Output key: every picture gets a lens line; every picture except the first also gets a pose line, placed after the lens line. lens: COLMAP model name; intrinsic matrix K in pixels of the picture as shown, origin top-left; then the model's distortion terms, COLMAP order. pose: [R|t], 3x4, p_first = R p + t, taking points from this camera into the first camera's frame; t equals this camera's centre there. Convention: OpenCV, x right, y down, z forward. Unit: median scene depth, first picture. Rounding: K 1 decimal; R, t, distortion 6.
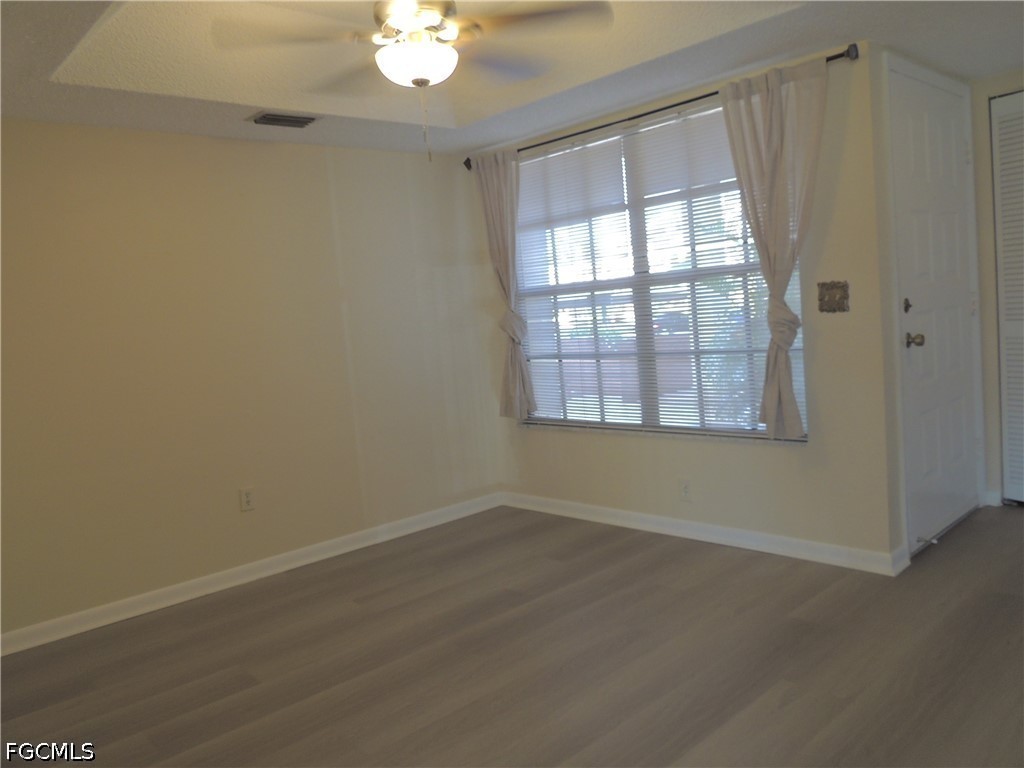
lens RADIAL K [[764.8, 0, 512.0], [0, 764.8, 384.0], [0, 0, 1]] dist [-0.033937, 0.001104]
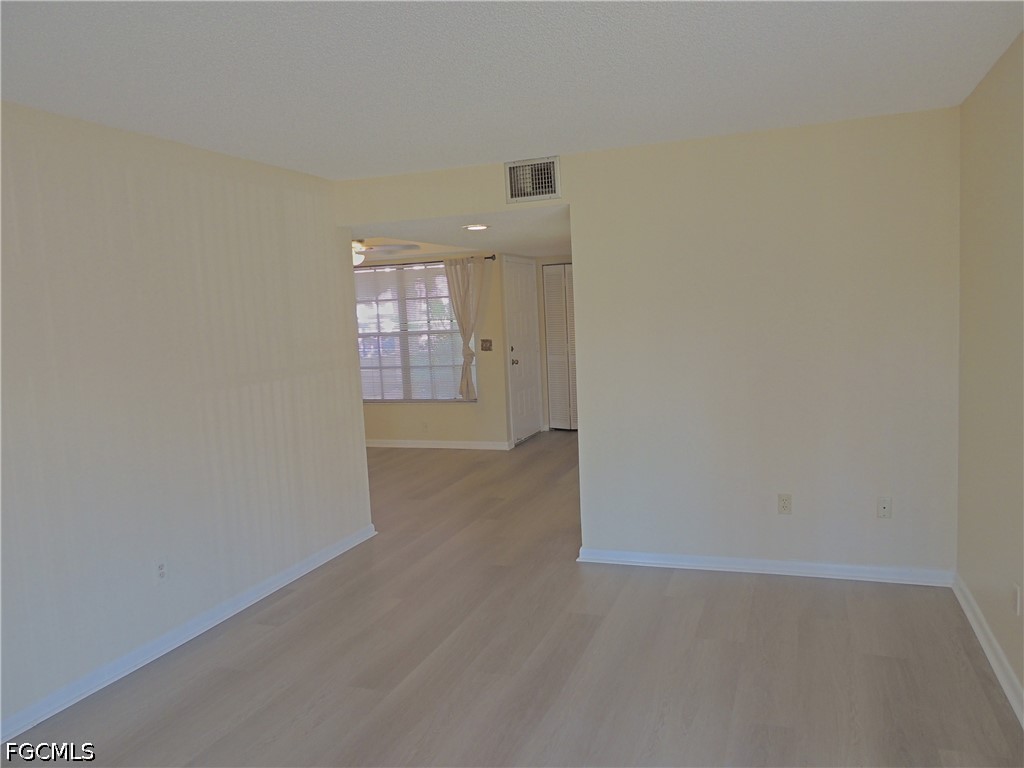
lens RADIAL K [[764.8, 0, 512.0], [0, 764.8, 384.0], [0, 0, 1]] dist [-0.033937, 0.001104]
pose [[0.893561, -0.002152, 0.448937, -0.658966], [0.010795, 0.999802, -0.016695, 0.061910], [-0.448812, 0.019764, 0.893407, -1.343639]]
